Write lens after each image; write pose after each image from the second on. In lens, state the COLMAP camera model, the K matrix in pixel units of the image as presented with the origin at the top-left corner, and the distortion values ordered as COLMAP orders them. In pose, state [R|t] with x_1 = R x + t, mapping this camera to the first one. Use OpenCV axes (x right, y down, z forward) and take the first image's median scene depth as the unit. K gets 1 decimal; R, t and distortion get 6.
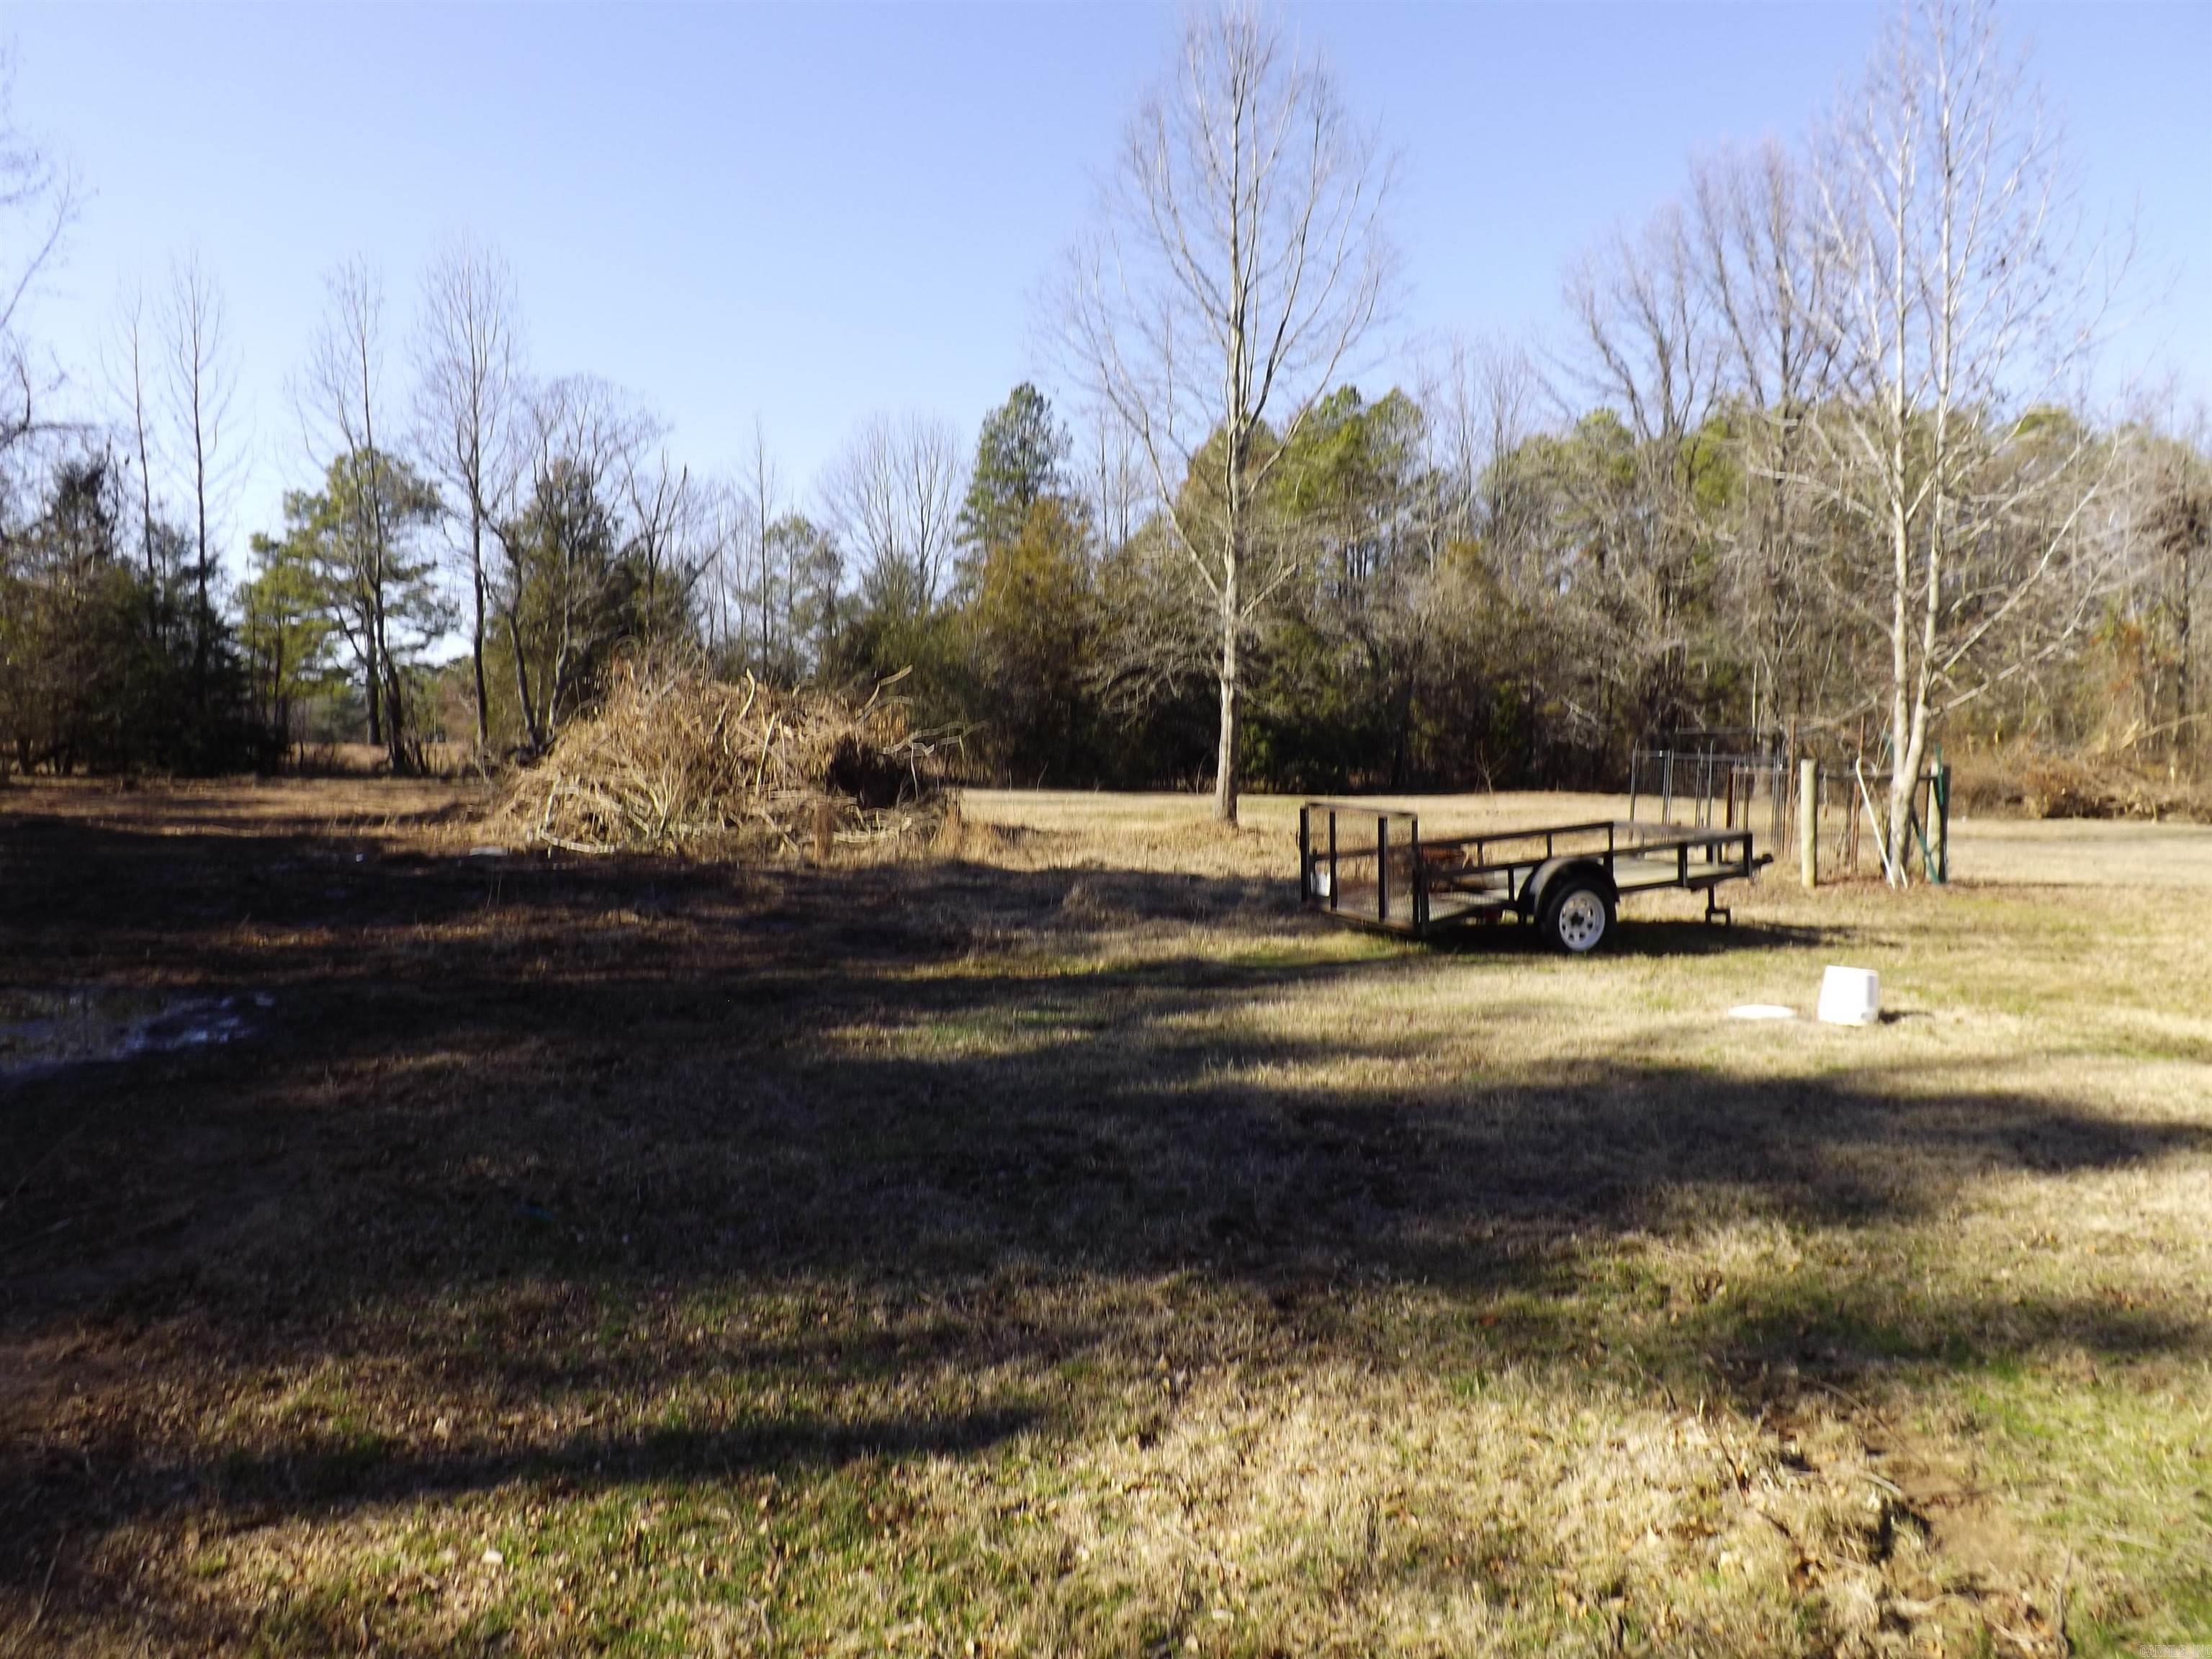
lens RADIAL K [[1560.3, 0, 1106.0], [0, 1560.3, 829.5], [0, 0, 1]] dist [-0.078125, 0.019160]
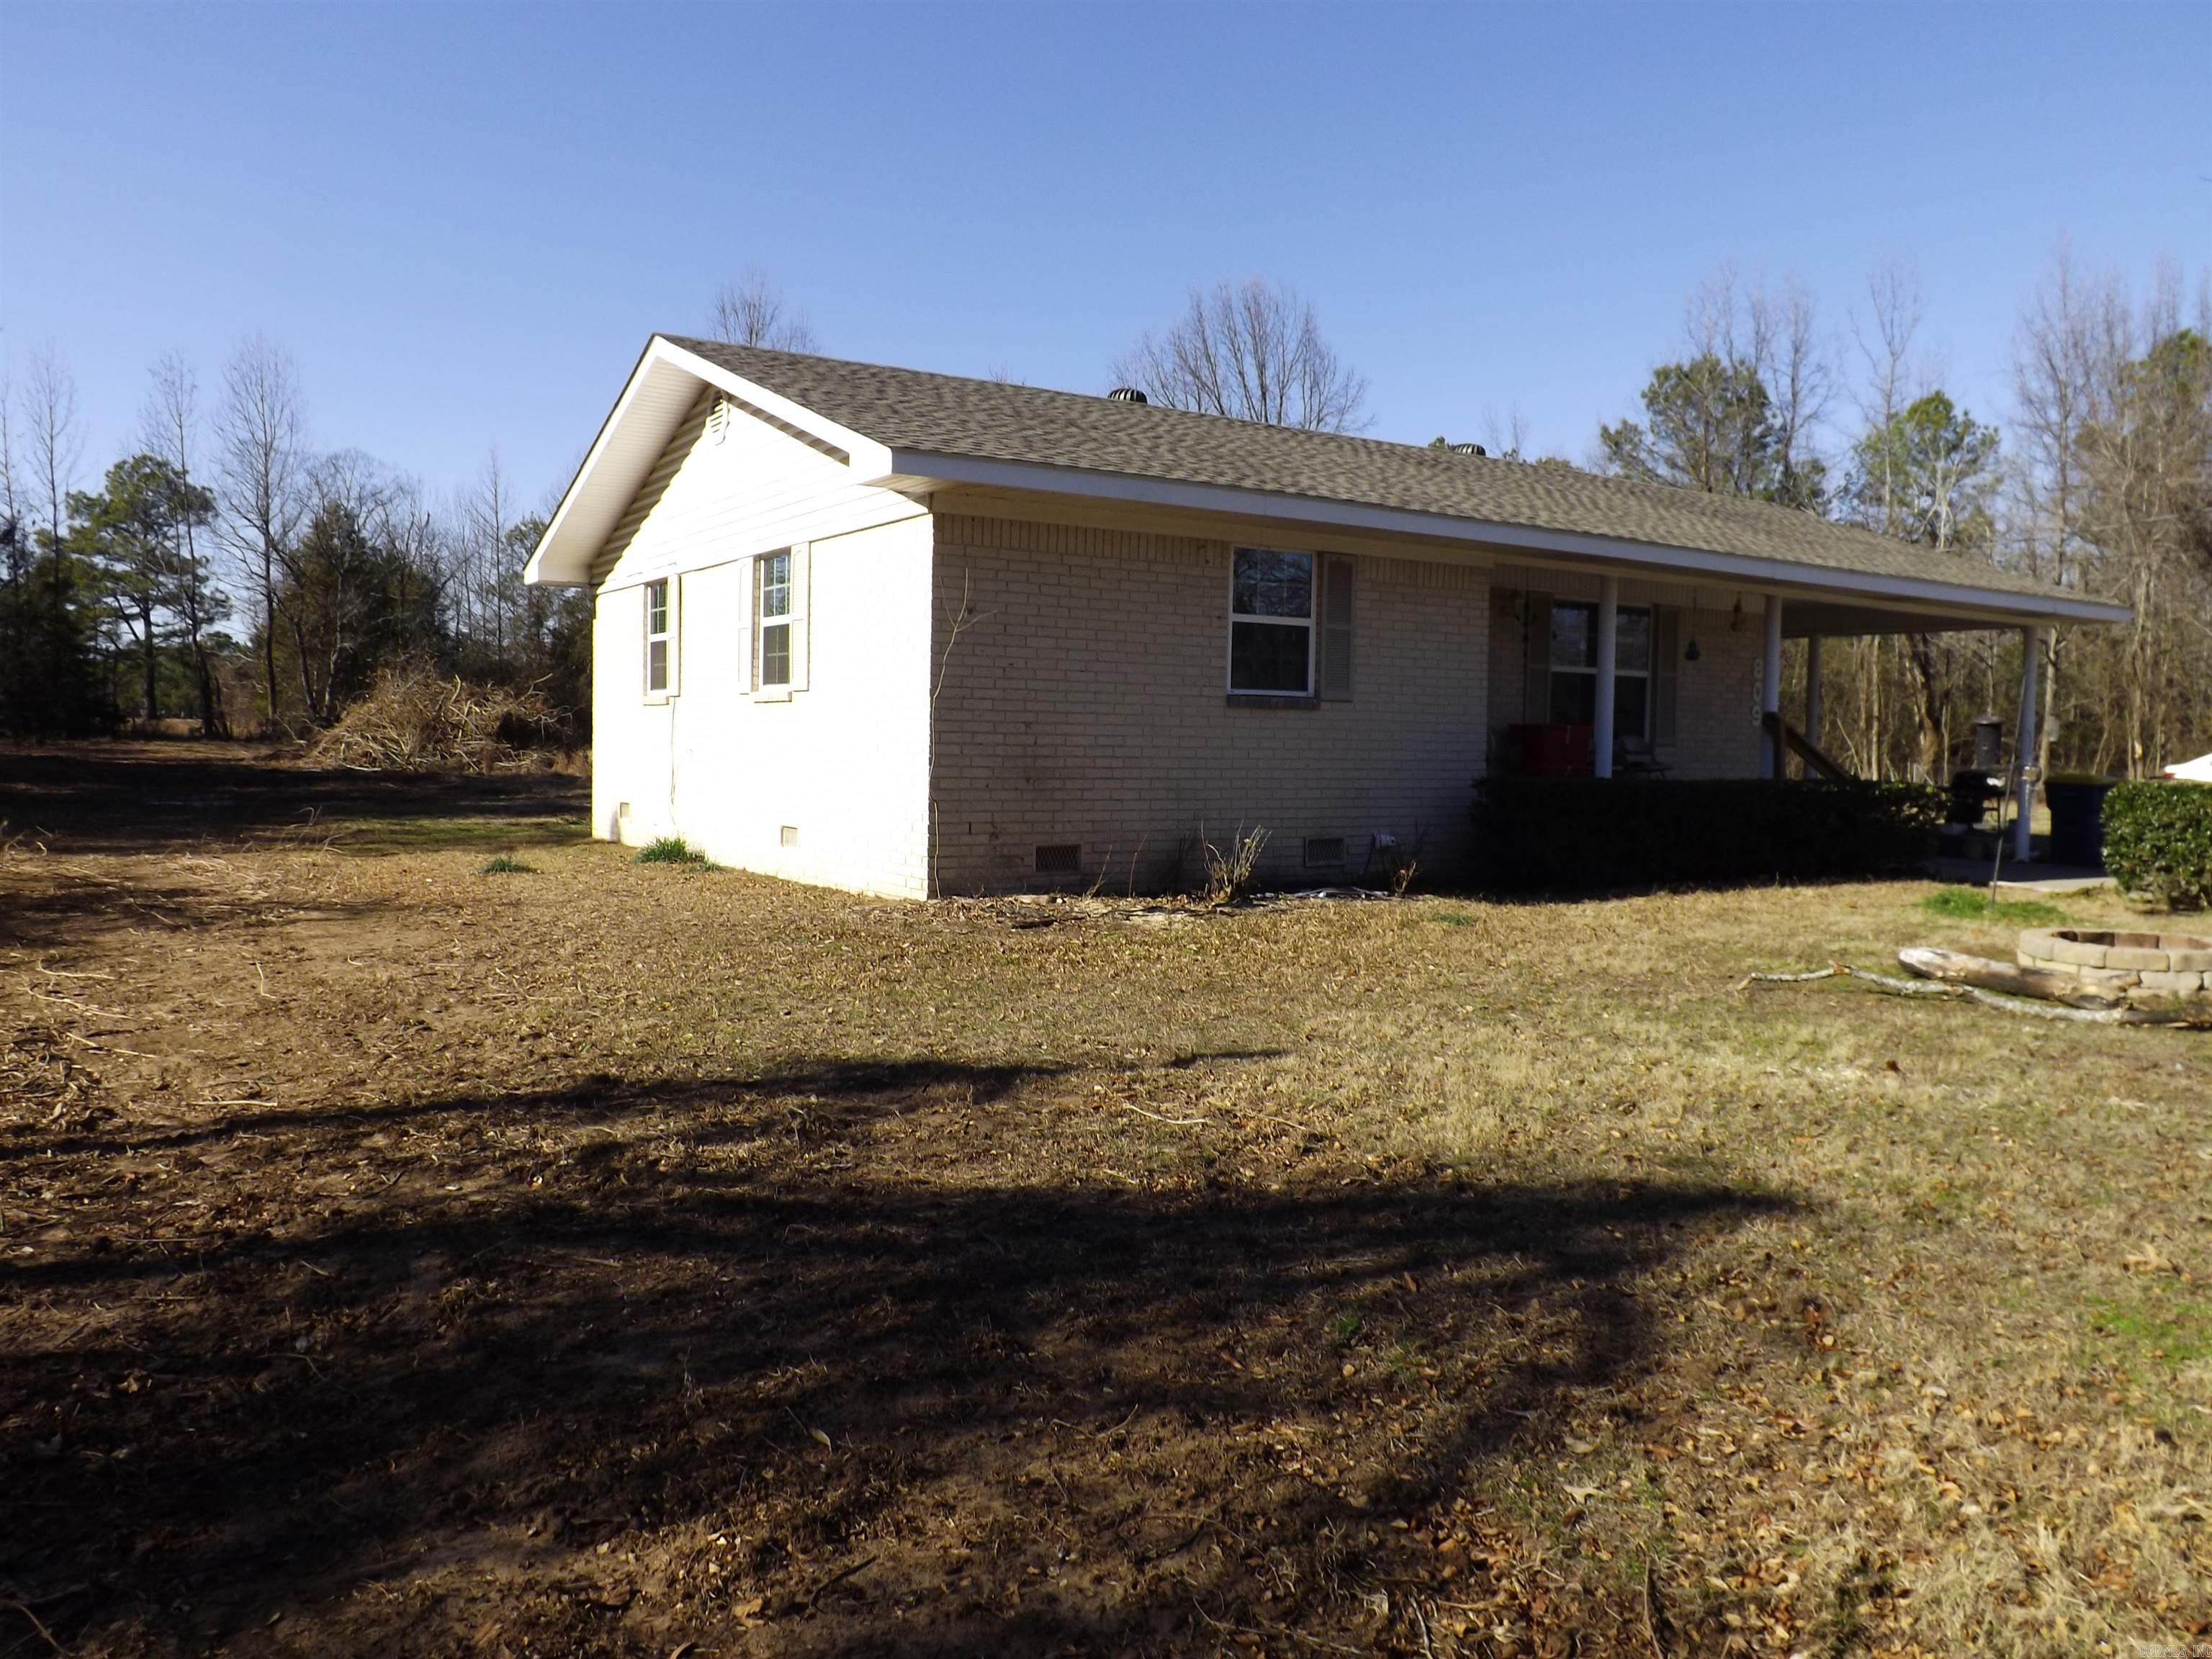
lens RADIAL K [[1496.0, 0, 1106.0], [0, 1496.0, 829.5], [0, 0, 1]] dist [-0.073249, -0.000302]
pose [[0.987581, -0.003980, 0.157063, 0.116155], [0.001321, 0.999854, 0.017034, 0.023015], [-0.157108, -0.016615, 0.987442, -0.384090]]
